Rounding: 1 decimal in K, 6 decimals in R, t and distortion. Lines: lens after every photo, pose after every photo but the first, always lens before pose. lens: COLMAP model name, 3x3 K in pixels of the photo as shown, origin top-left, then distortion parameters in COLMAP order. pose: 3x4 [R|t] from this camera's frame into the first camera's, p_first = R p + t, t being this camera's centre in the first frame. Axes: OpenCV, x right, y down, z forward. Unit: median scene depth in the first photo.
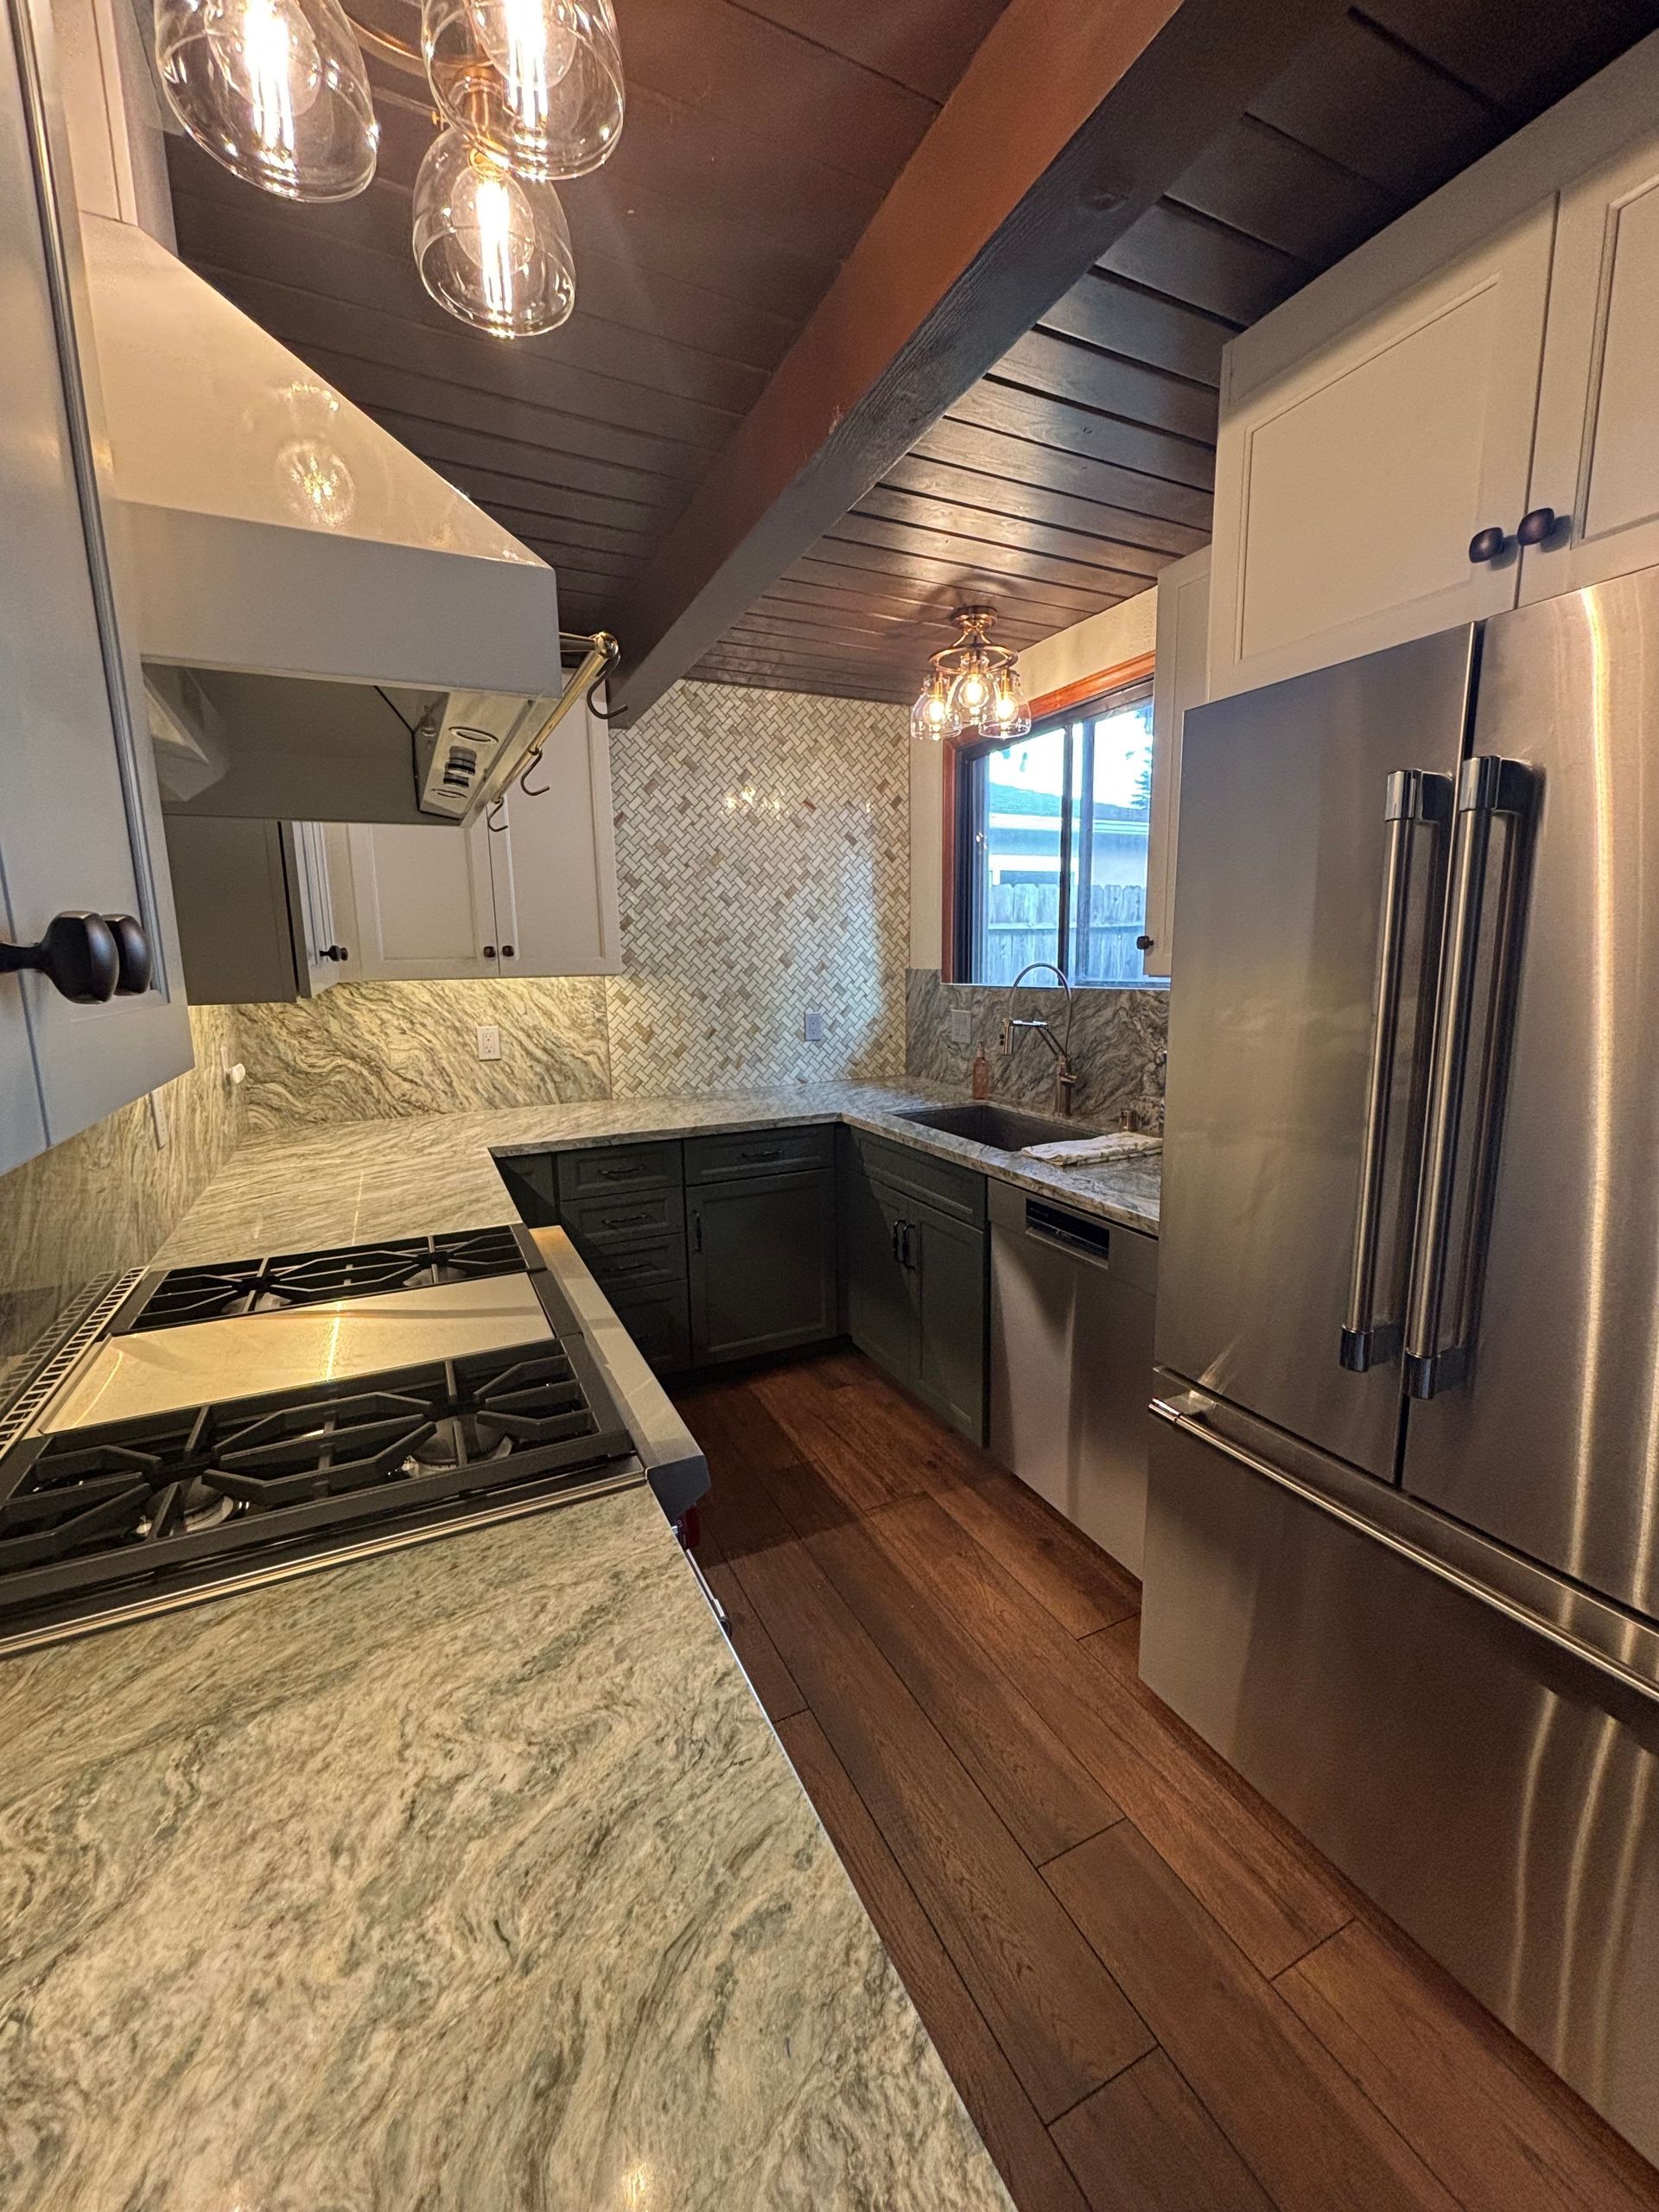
lens RADIAL K [[898.1, 0, 832.3], [0, 898.1, 1112.9], [0, 0, 1]] dist [0.002321, -0.000656]
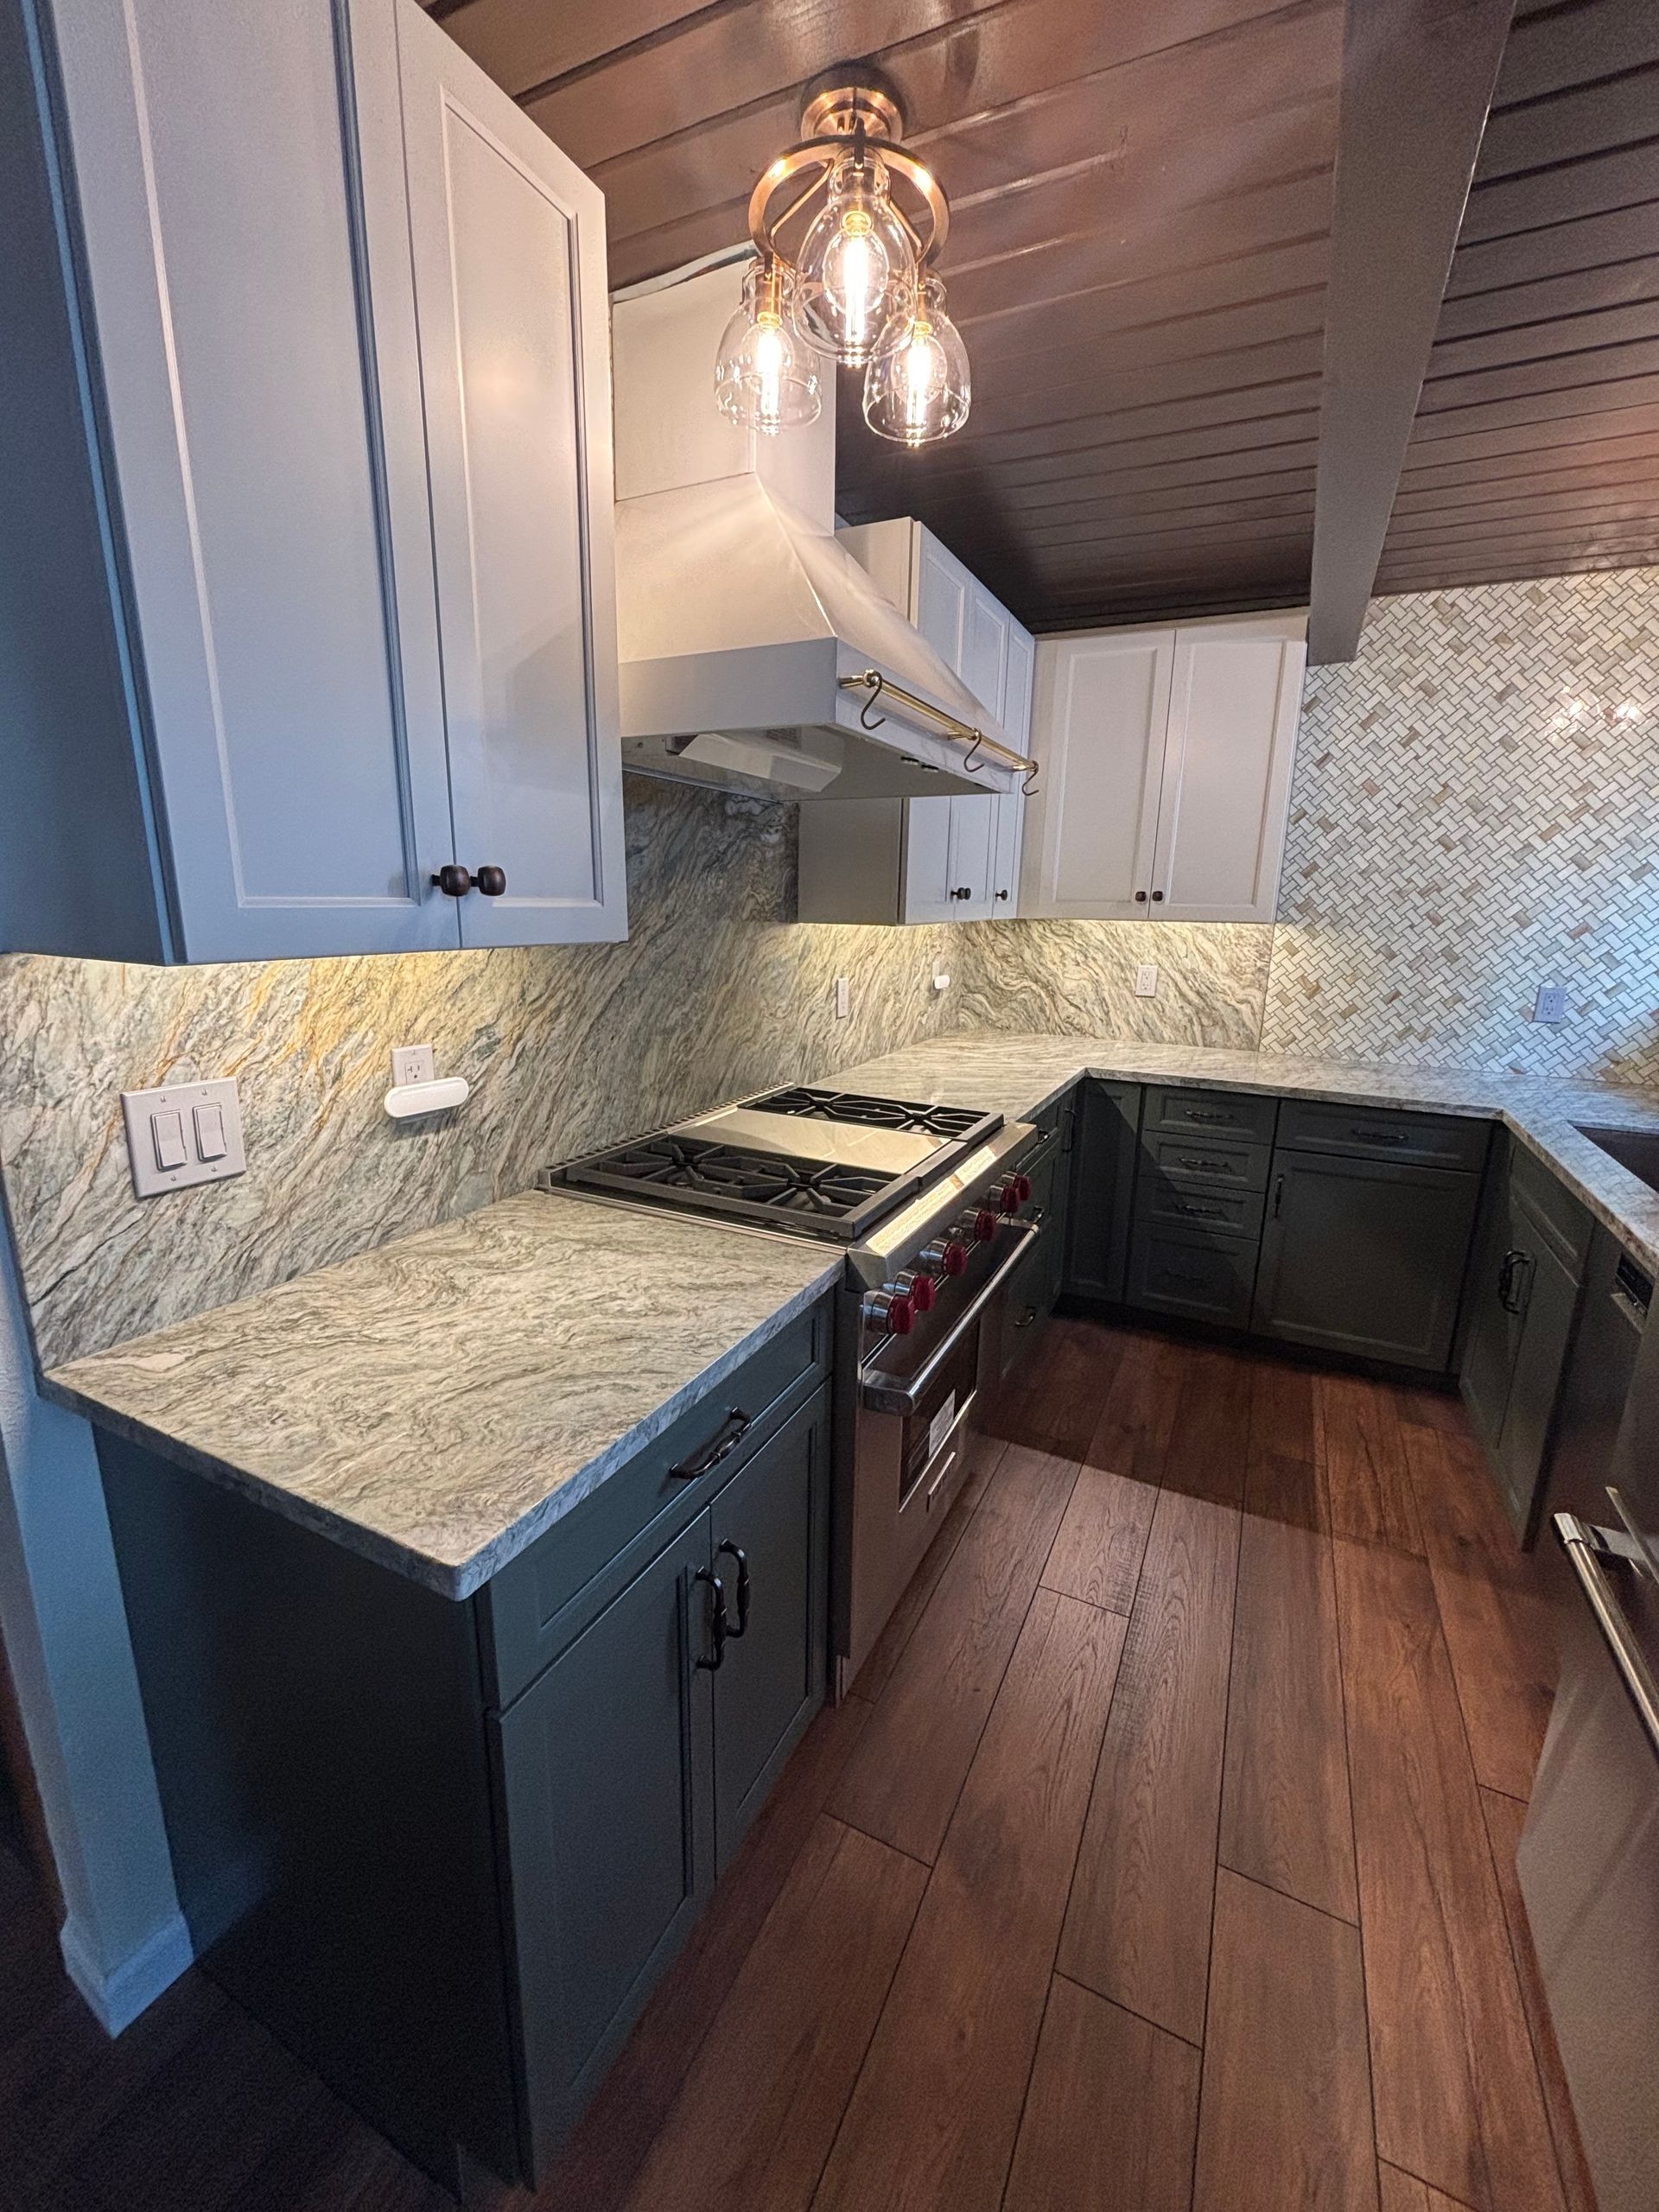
lens RADIAL K [[898.1, 0, 817.4], [0, 898.1, 1099.4], [0, 0, 1]] dist [0.002321, -0.000656]
pose [[0.601580, 0.200880, -0.773142, 0.242906], [-0.169506, 0.977924, 0.122194, -0.002285], [0.780621, 0.057543, 0.622350, 0.012800]]
